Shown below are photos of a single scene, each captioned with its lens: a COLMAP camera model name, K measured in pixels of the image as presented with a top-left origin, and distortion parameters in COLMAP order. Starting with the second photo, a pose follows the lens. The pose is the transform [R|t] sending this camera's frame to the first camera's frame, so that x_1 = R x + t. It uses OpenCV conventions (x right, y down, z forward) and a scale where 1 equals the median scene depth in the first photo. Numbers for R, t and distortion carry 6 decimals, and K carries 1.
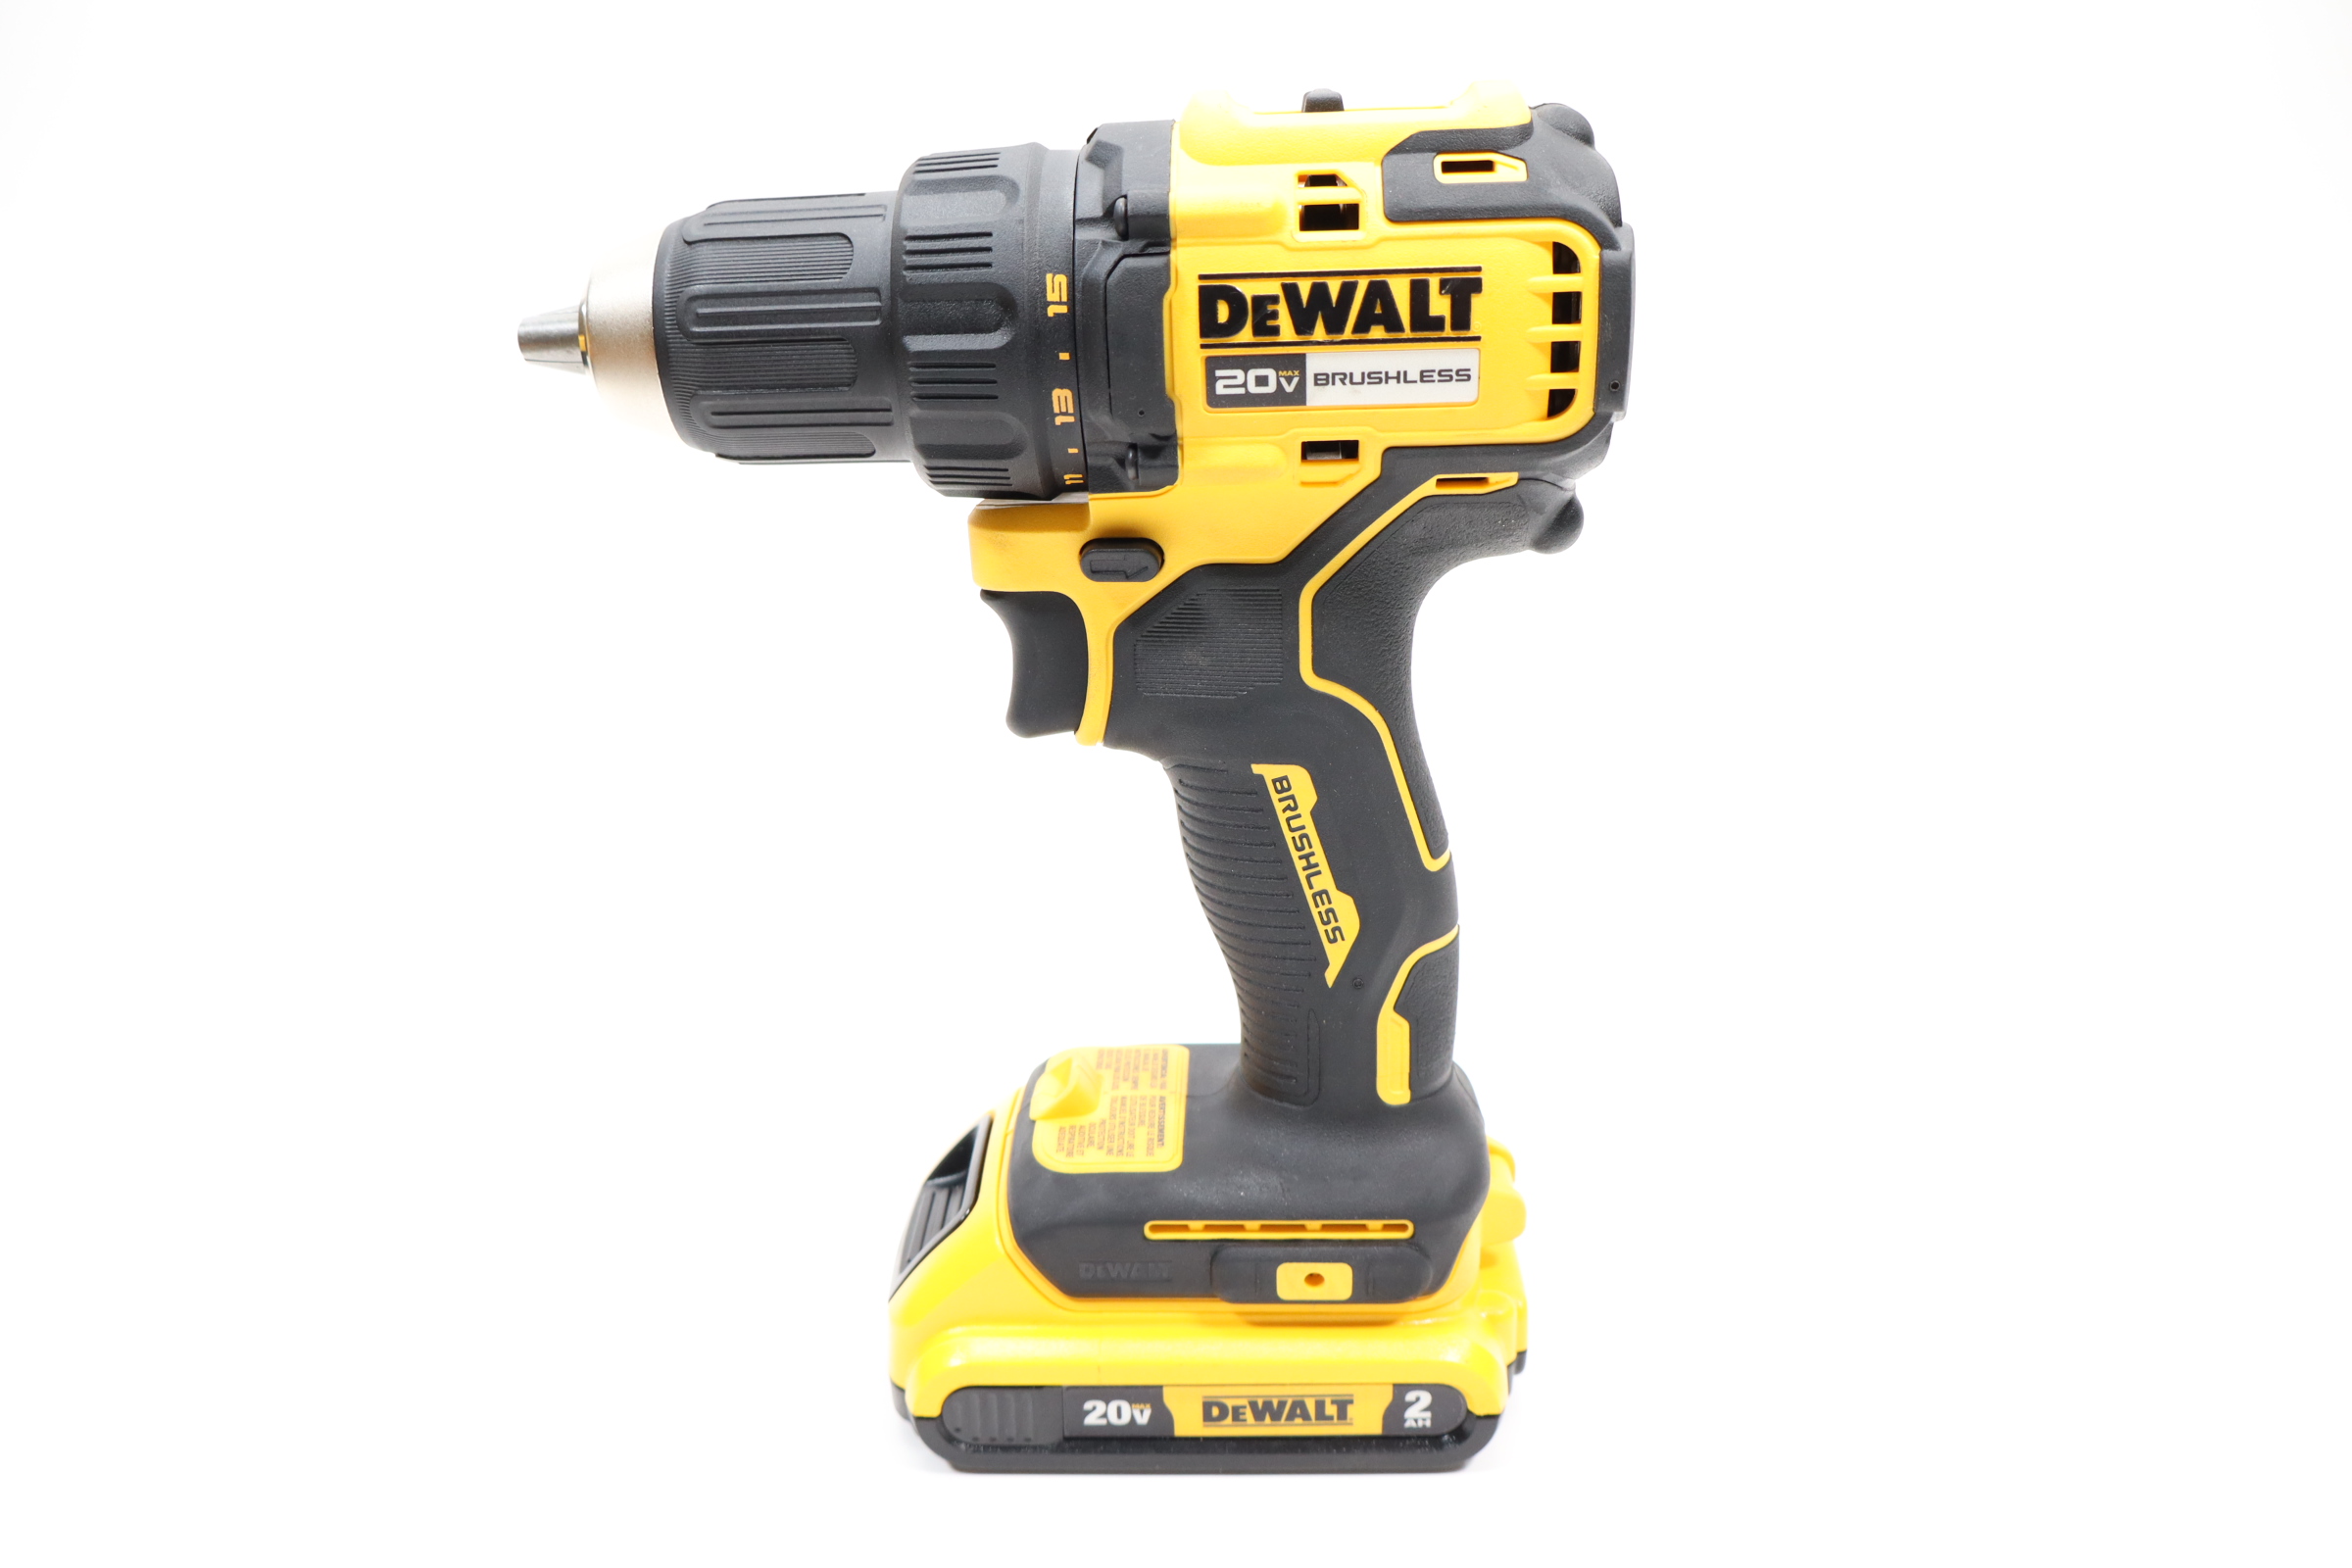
lens RADIAL K [[1803.0, 0, 1137.4], [0, 1803.0, 789.5], [0, 0, 1]] dist [-0.051485, 0.000993]
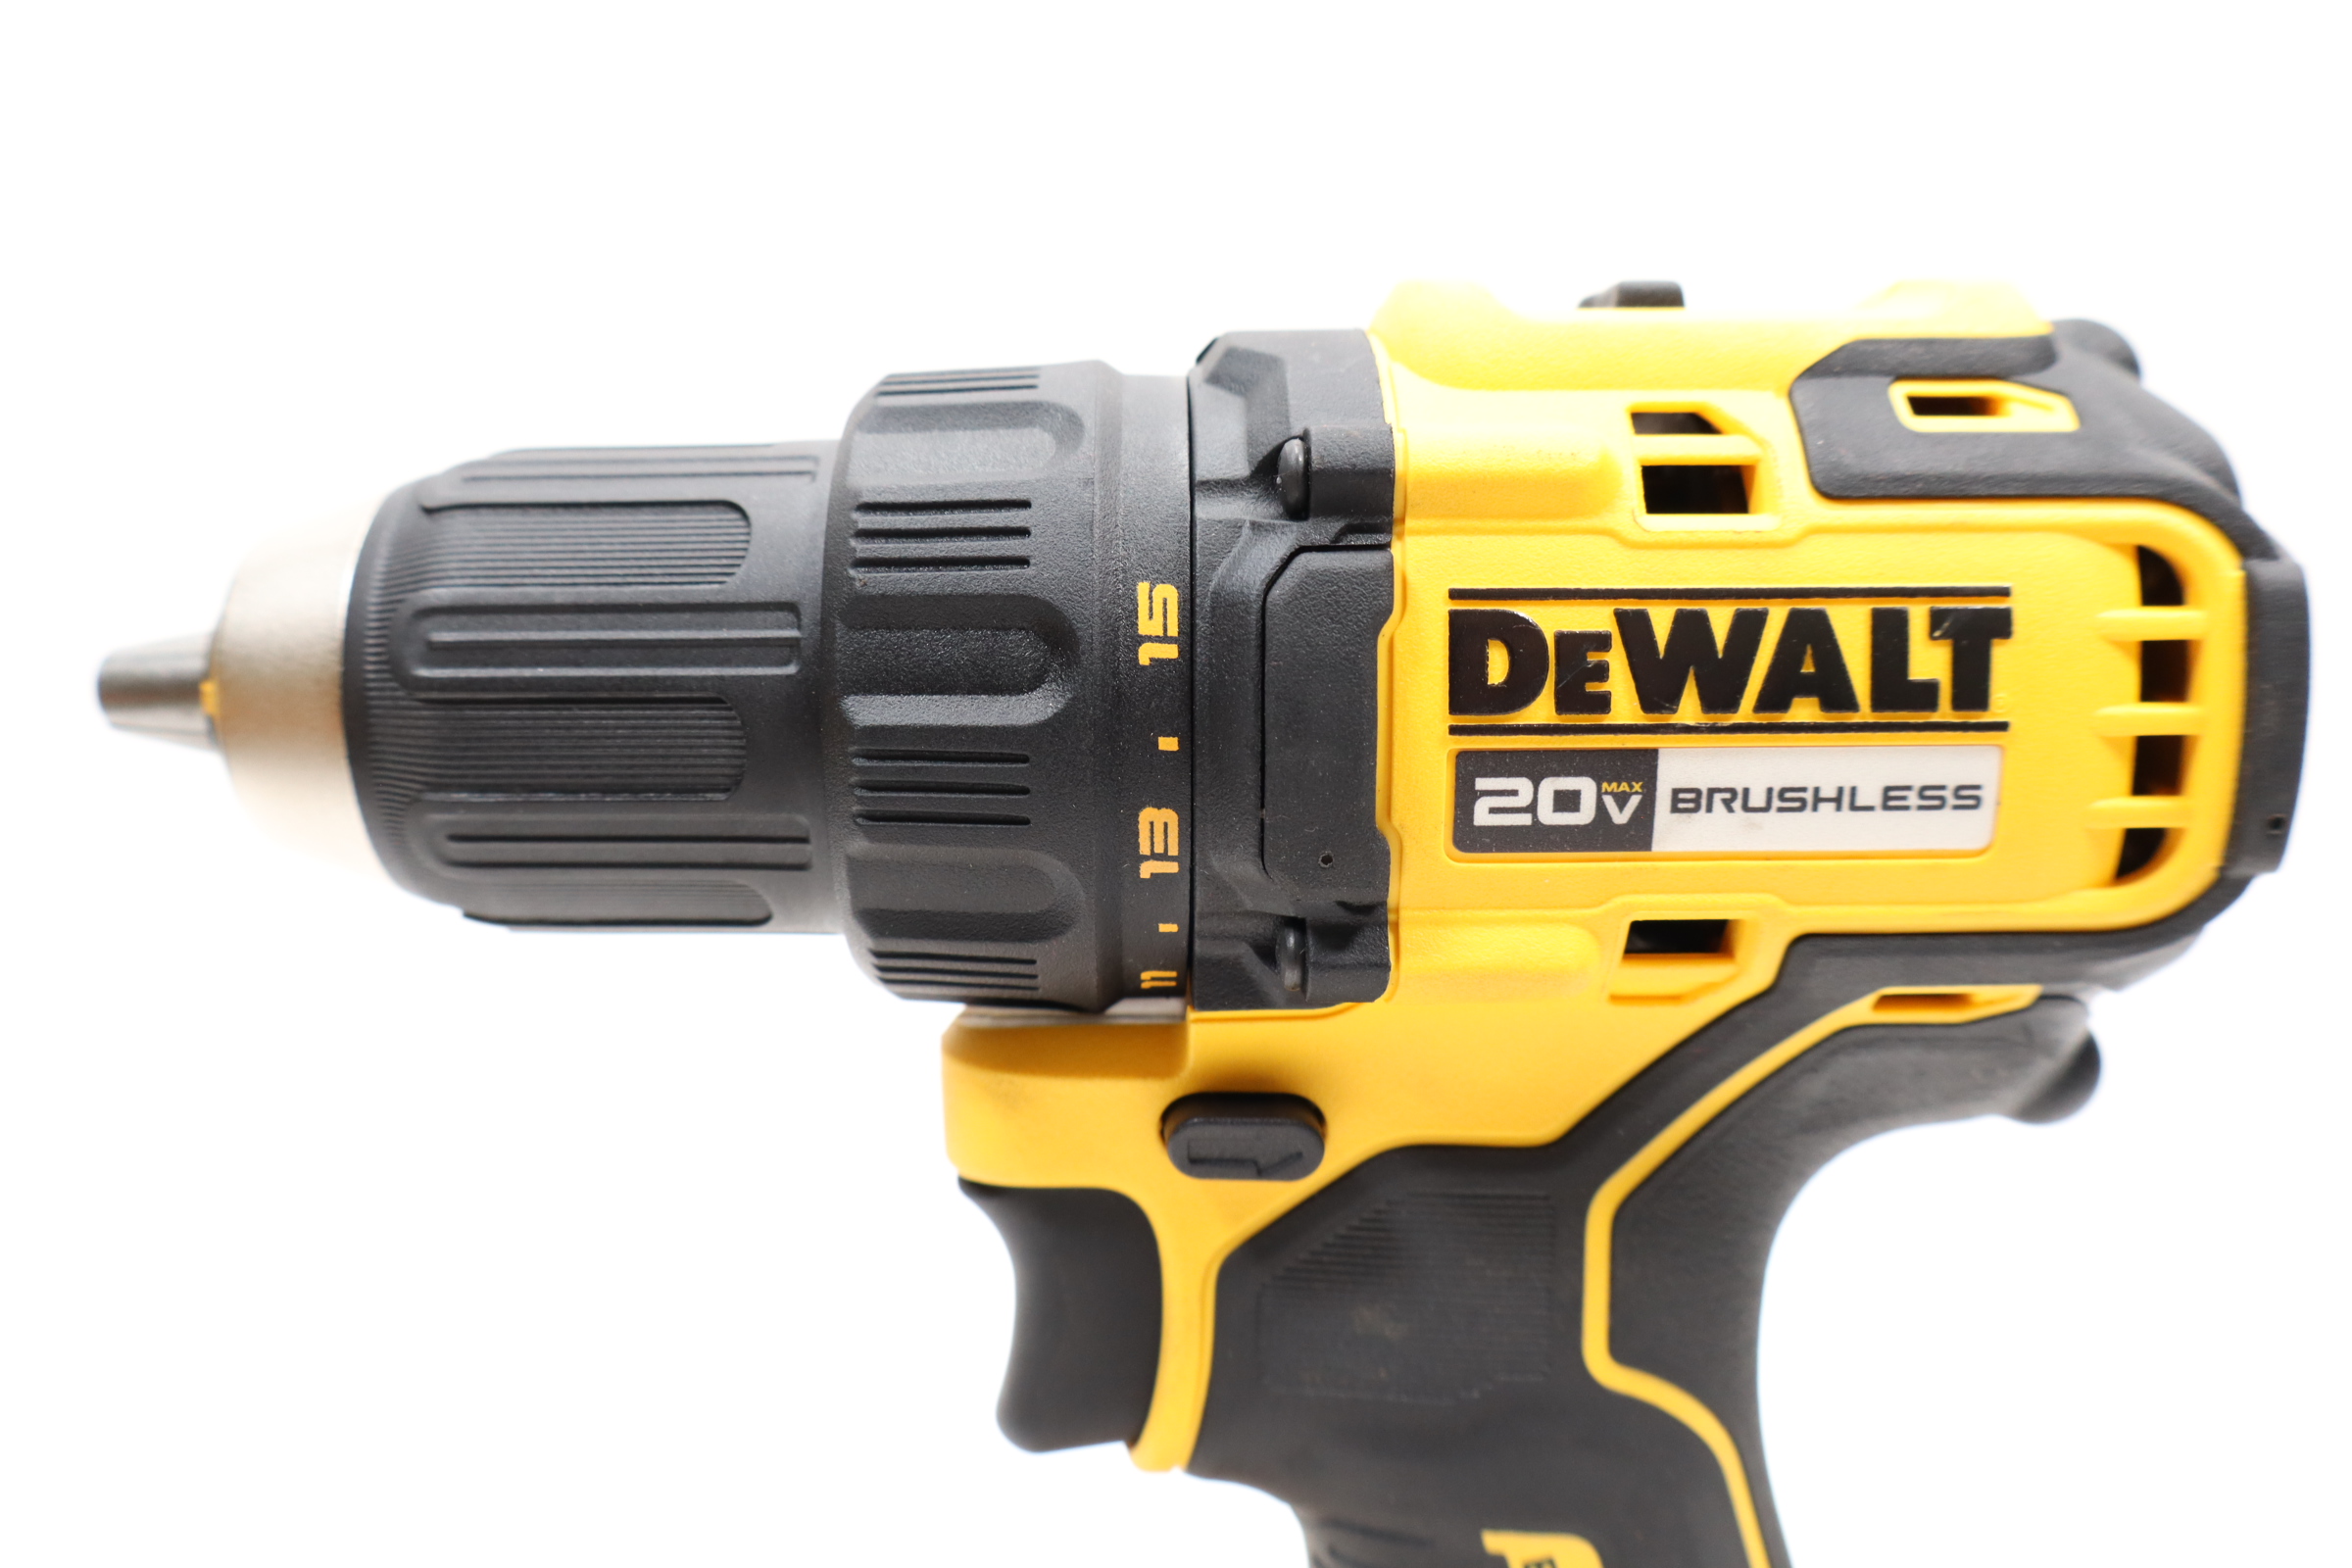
lens RADIAL K [[1803.0, 0, 1137.4], [0, 1803.0, 789.5], [0, 0, 1]] dist [-0.051485, 0.000993]
pose [[0.997641, 0.022453, 0.064866, -0.073776], [-0.007241, 0.974141, -0.225824, -0.105322], [-0.068259, 0.224822, 0.972006, 0.470770]]
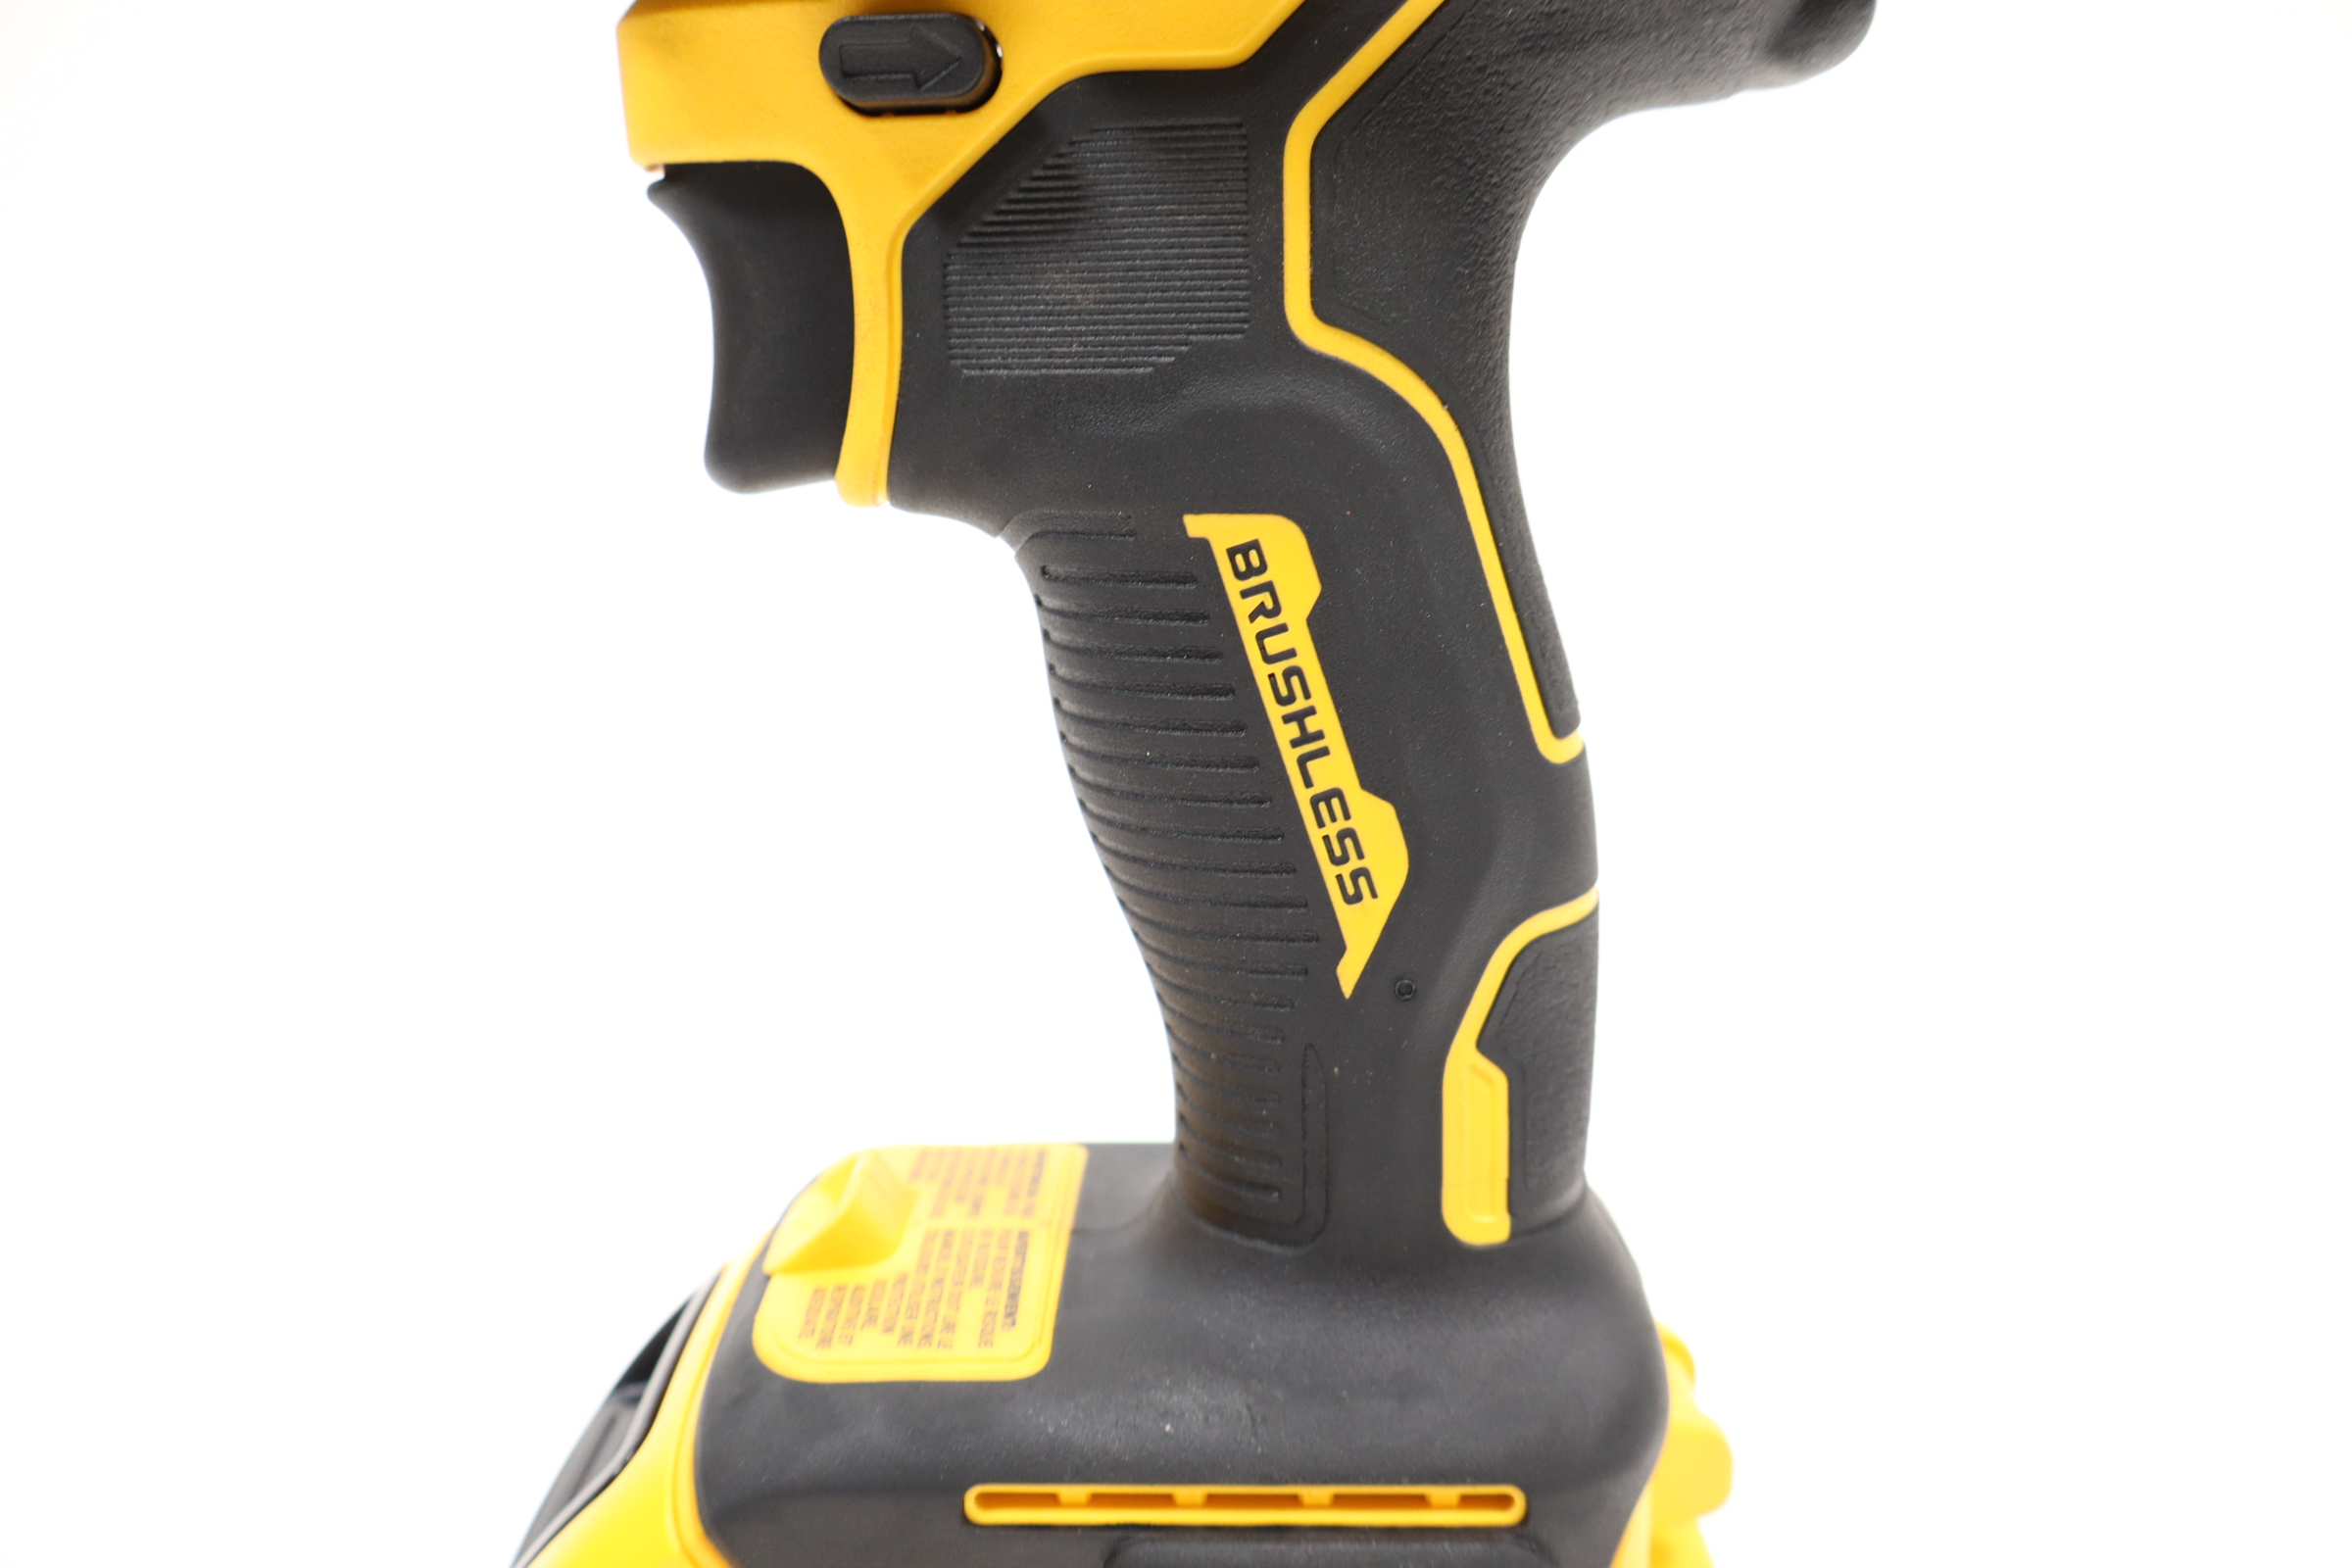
lens RADIAL K [[1950.3, 0, 1127.7], [0, 1950.3, 786.0], [0, 0, 1]] dist [0.004457, -0.000080]
pose [[0.999974, 0.005422, 0.004789, 0.046802], [-0.005005, 0.996522, -0.083176, 0.103324], [-0.005223, 0.083150, 0.996523, 0.494546]]
